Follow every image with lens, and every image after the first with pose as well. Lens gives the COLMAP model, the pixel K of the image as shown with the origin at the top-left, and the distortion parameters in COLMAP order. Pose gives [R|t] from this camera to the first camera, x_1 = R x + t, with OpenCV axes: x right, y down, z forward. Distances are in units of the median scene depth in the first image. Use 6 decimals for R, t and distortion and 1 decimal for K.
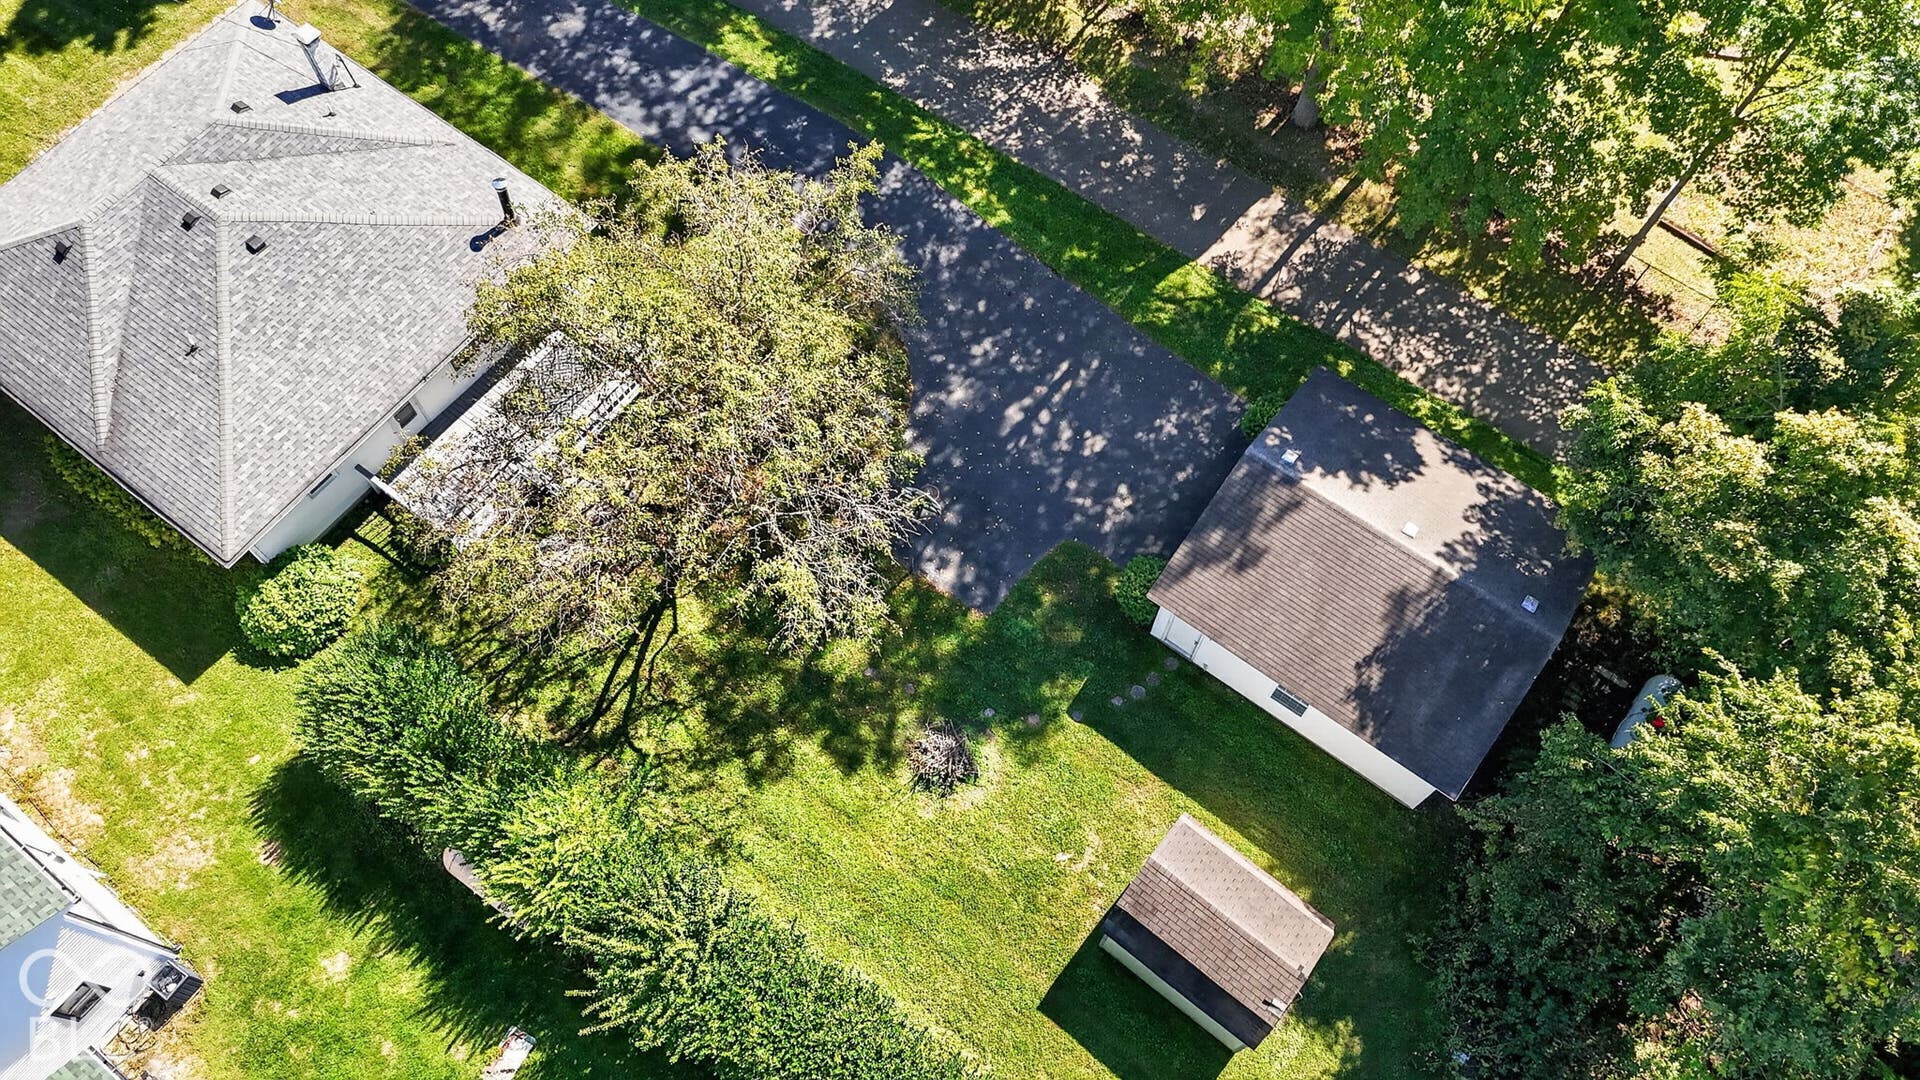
lens RADIAL K [[1435.8, 0, 960.2], [0, 1435.8, 559.1], [0, 0, 1]] dist [0.075456, -0.092710]
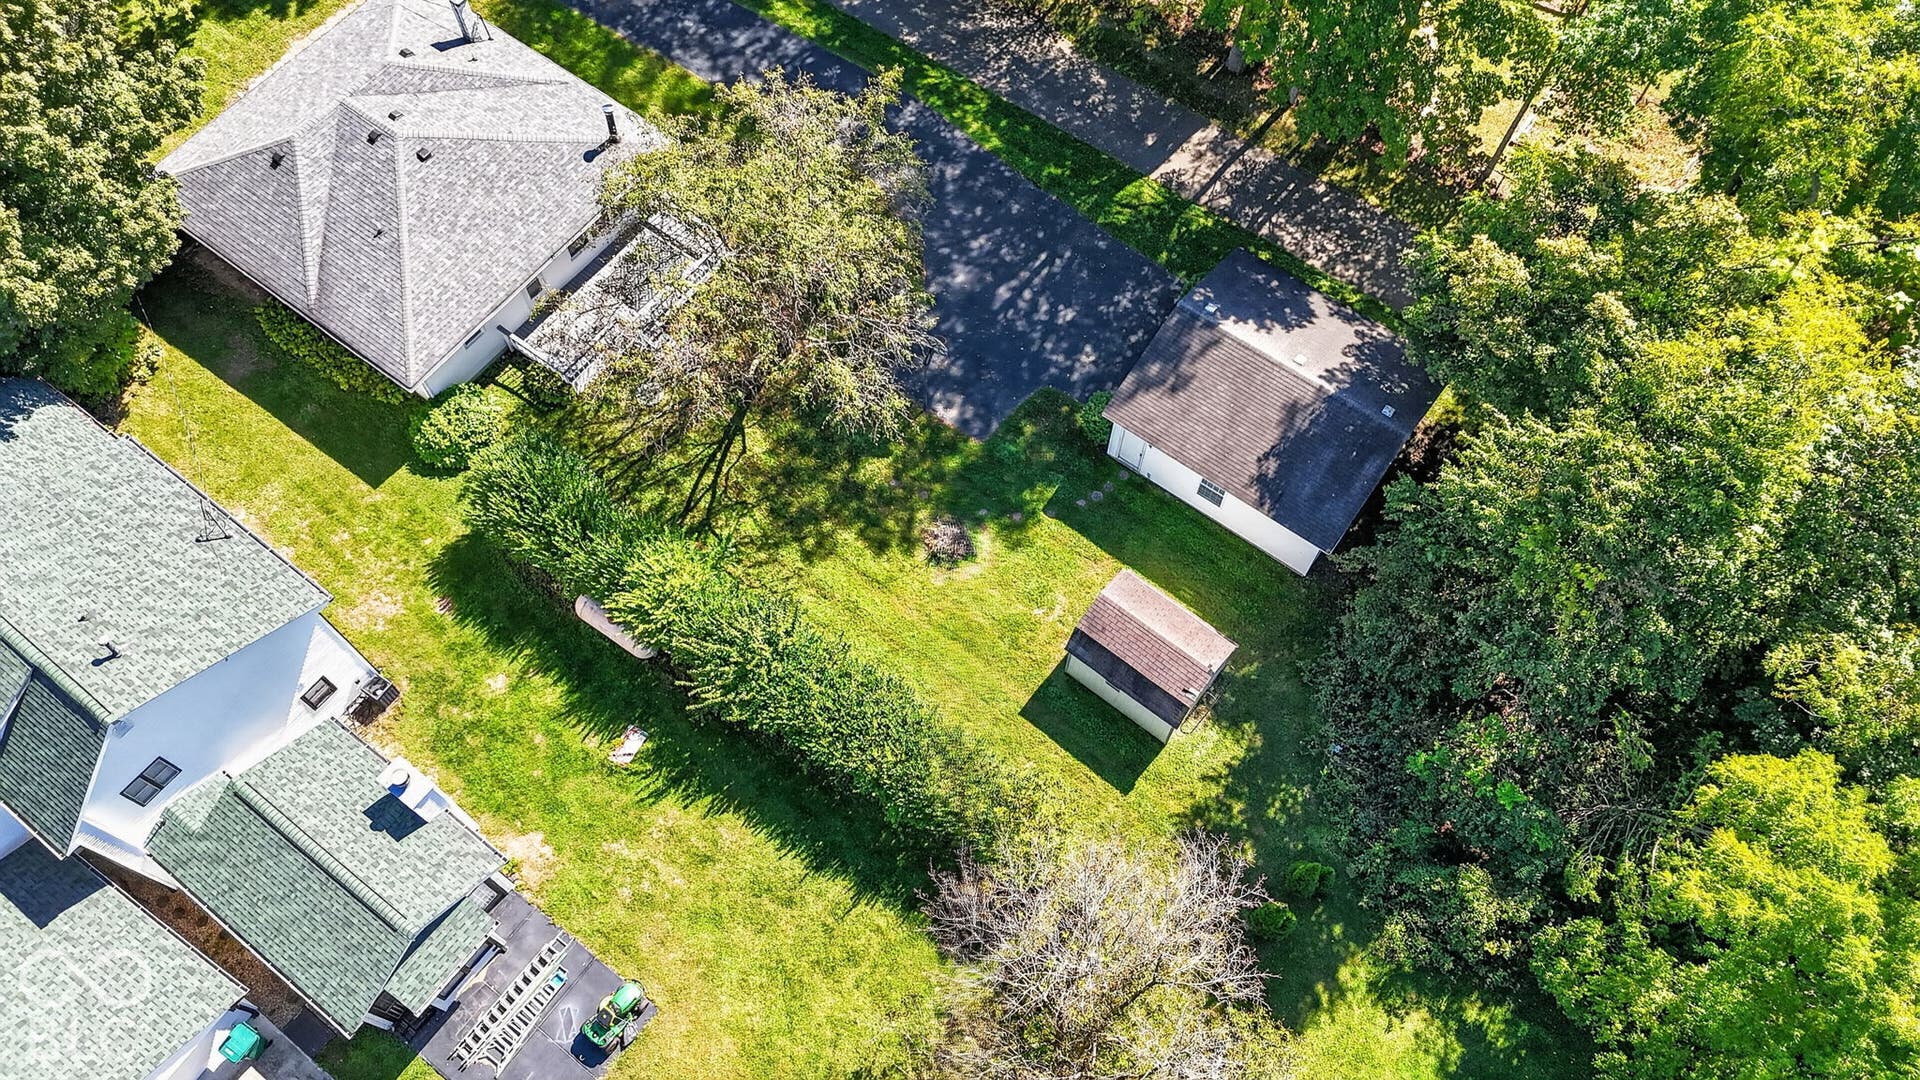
lens RADIAL K [[1435.8, 0, 958.1], [0, 1435.8, 565.0], [0, 0, 1]] dist [0.075456, -0.092710]
pose [[0.999976, -0.003117, -0.006132, 0.003921], [0.003059, 0.999951, -0.009408, 0.157985], [0.006161, 0.009389, 0.999937, -0.286027]]
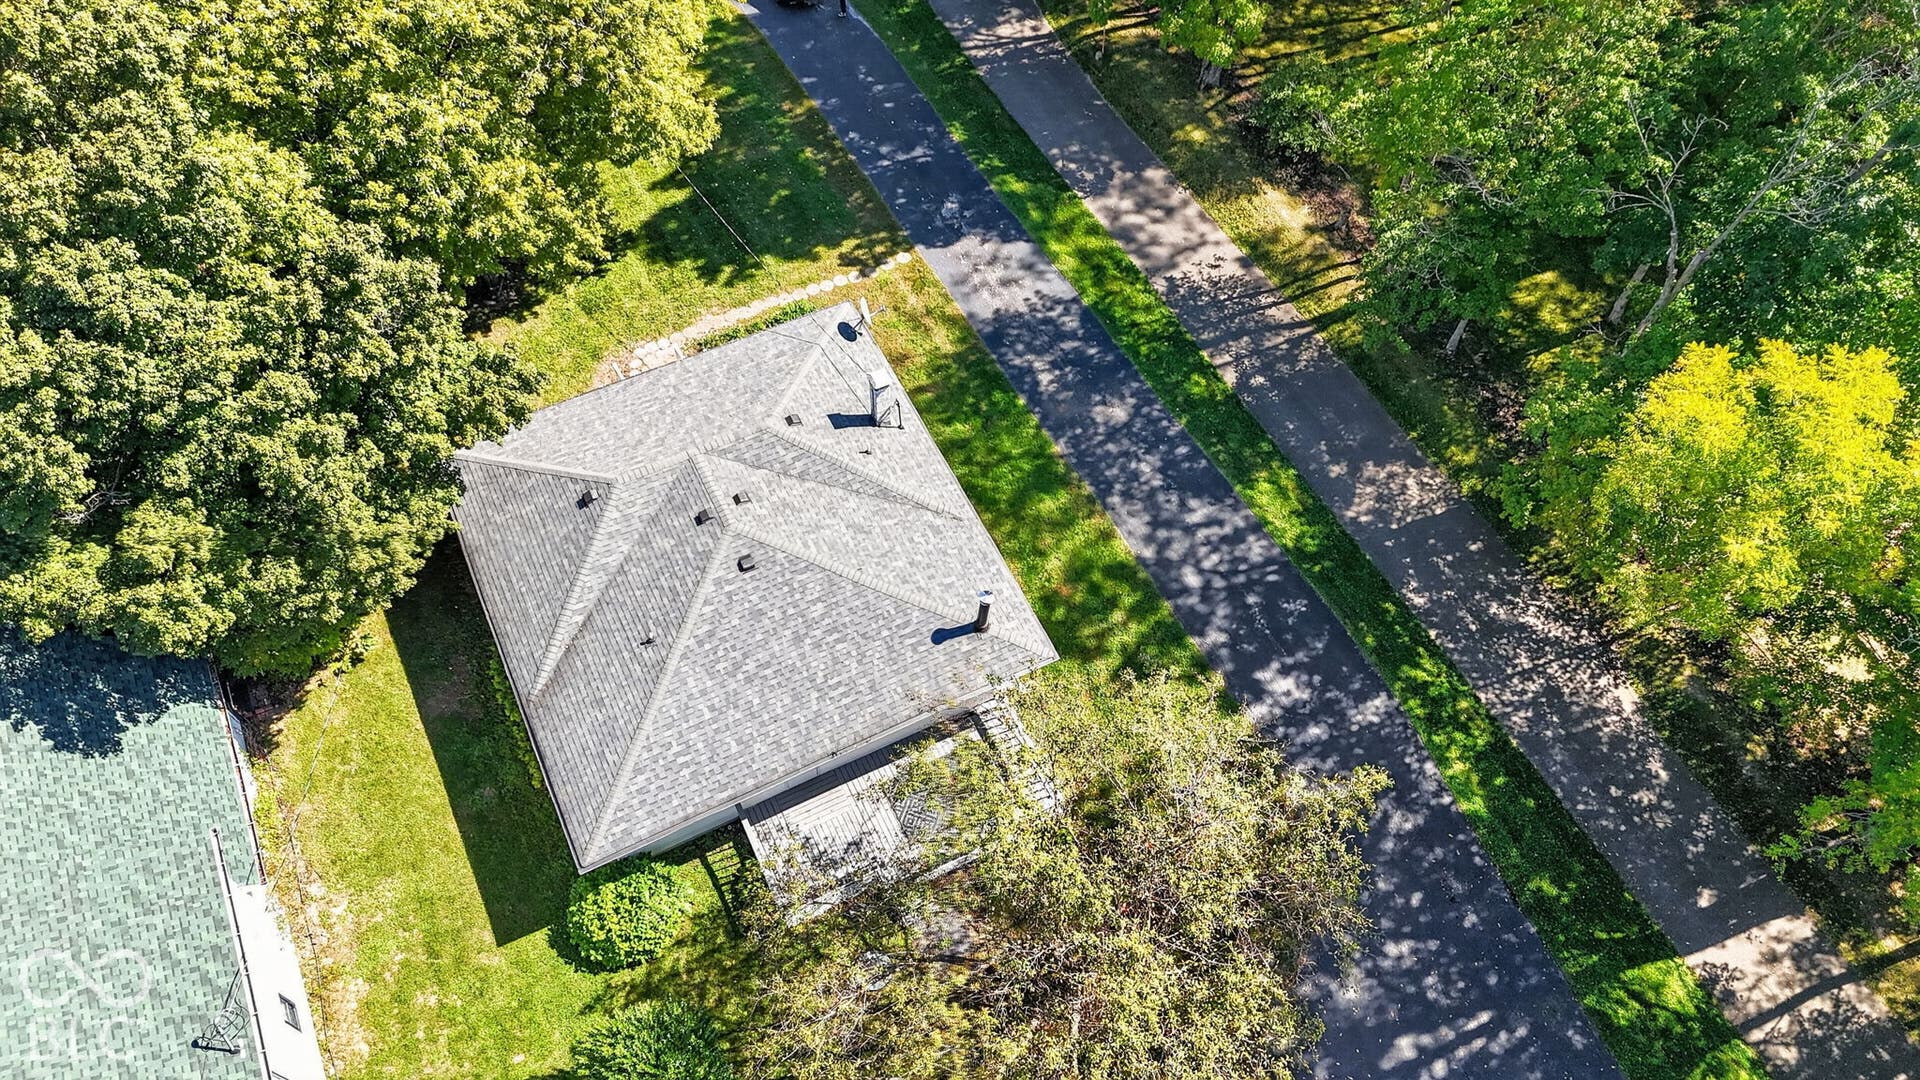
lens RADIAL K [[1435.8, 0, 946.0], [0, 1435.8, 506.6], [0, 0, 1]] dist [0.075456, -0.092710]
pose [[0.887218, 0.386027, -0.252643, -0.115615], [-0.414917, 0.907076, -0.071111, -0.225729], [0.201715, 0.167917, 0.964943, 0.050155]]
